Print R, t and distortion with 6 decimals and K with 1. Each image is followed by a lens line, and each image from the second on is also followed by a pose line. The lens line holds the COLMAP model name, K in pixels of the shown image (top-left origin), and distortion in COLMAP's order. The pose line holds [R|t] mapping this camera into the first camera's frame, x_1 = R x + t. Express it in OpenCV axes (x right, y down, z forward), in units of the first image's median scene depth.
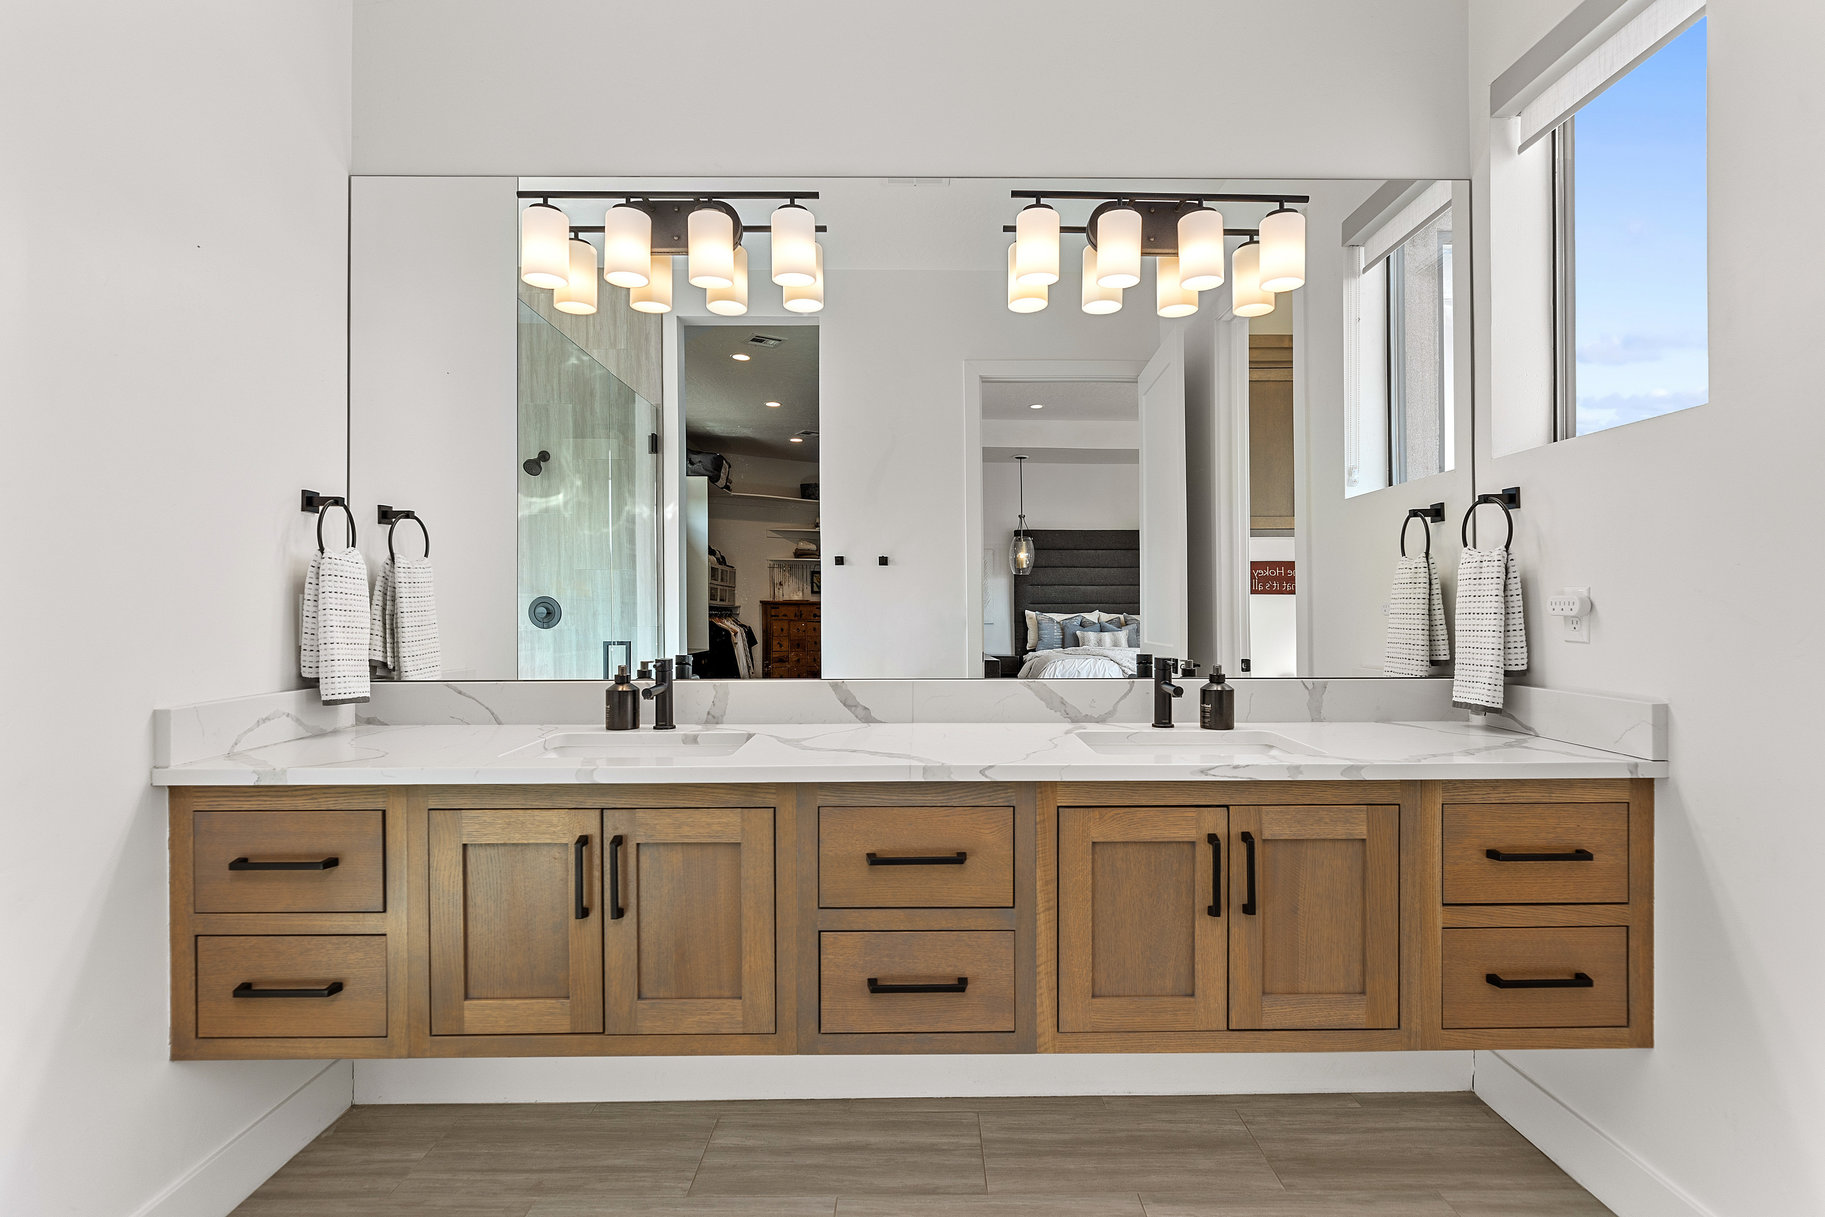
lens RADIAL K [[903.6, 0, 905.4], [0, 903.6, 604.6], [0, 0, 1]] dist [-0.000907, 0.000165]
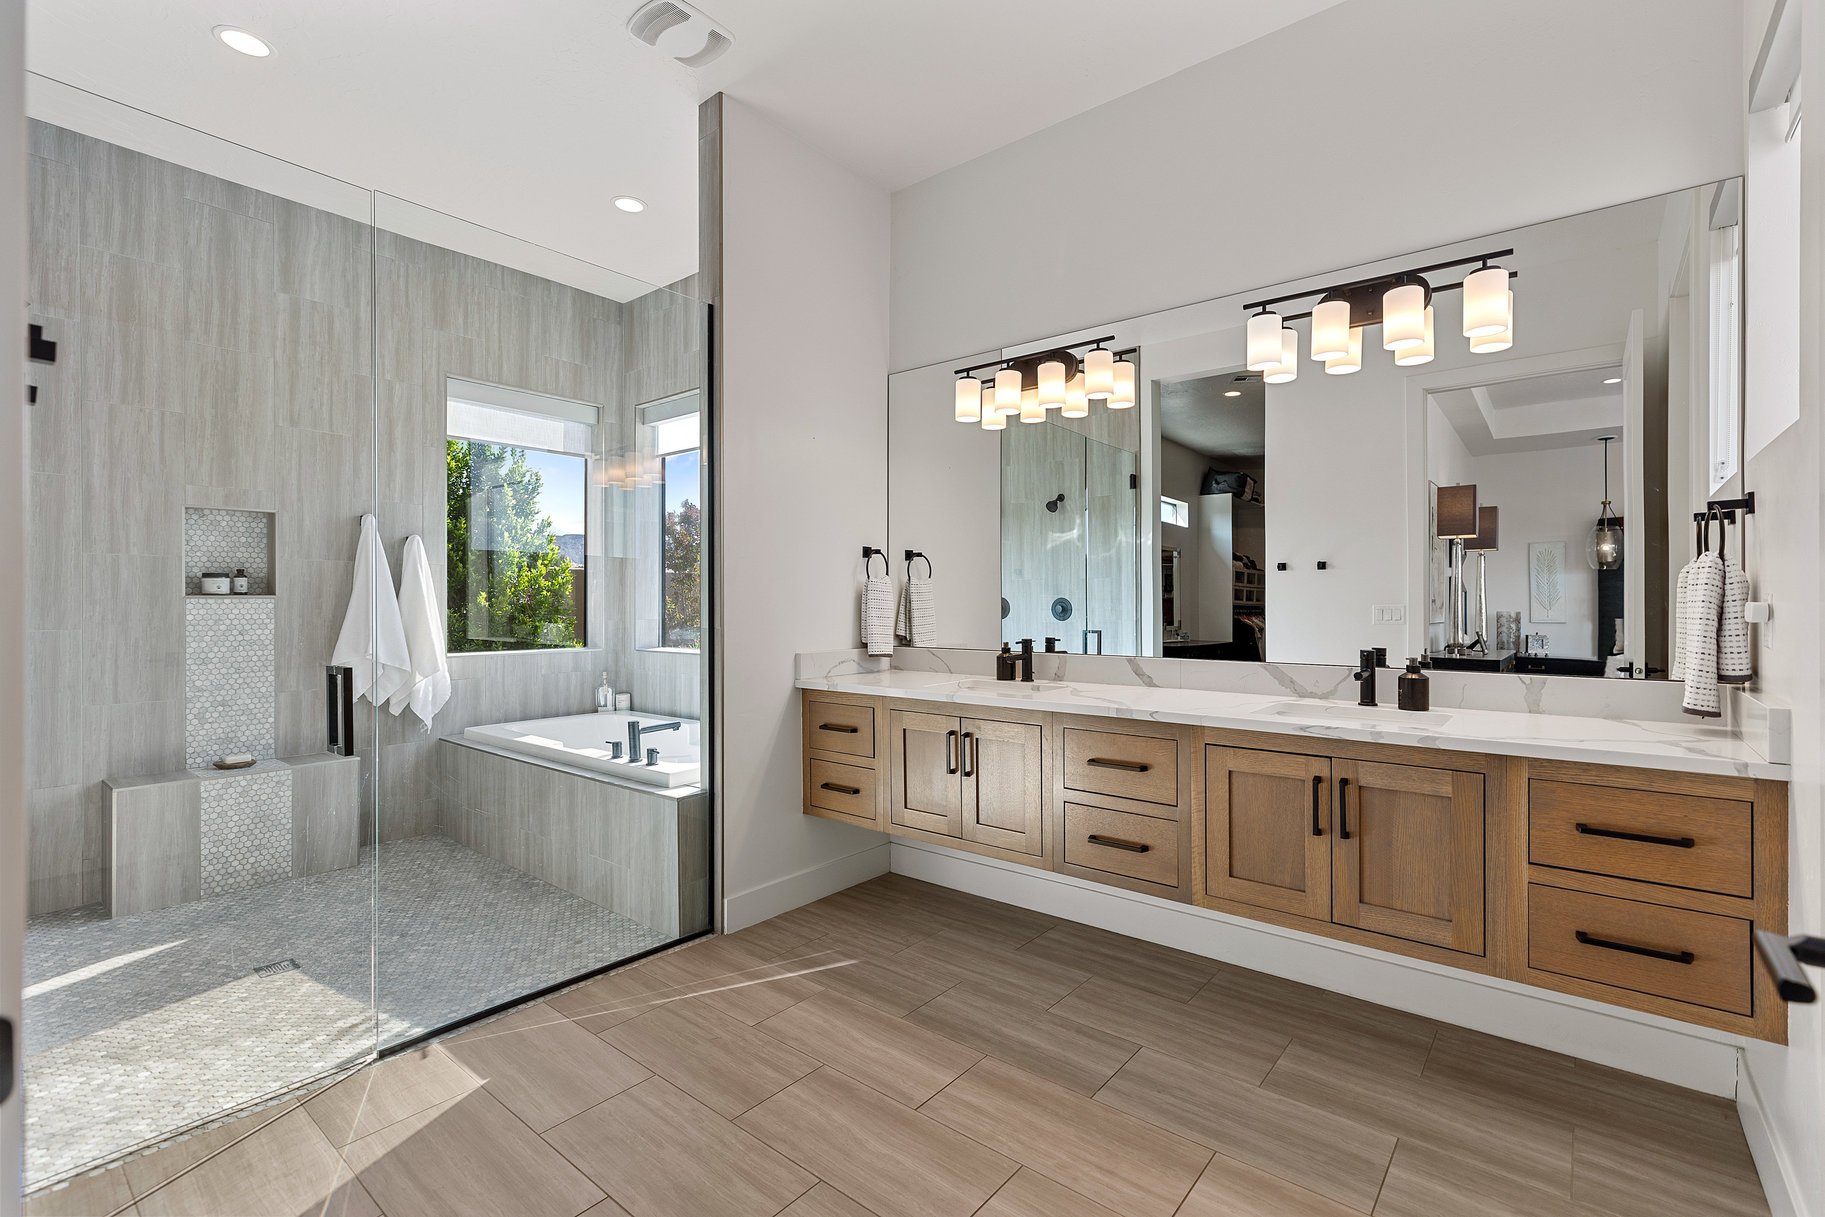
lens RADIAL K [[835.0, 0, 926.0], [0, 835.0, 603.8], [0, 0, 1]] dist [0.001221, 0.002412]
pose [[0.768849, 0.003092, -0.639423, 0.607486], [0.000680, 0.999984, 0.005653, -0.013808], [0.639430, -0.004781, 0.768835, -0.311481]]
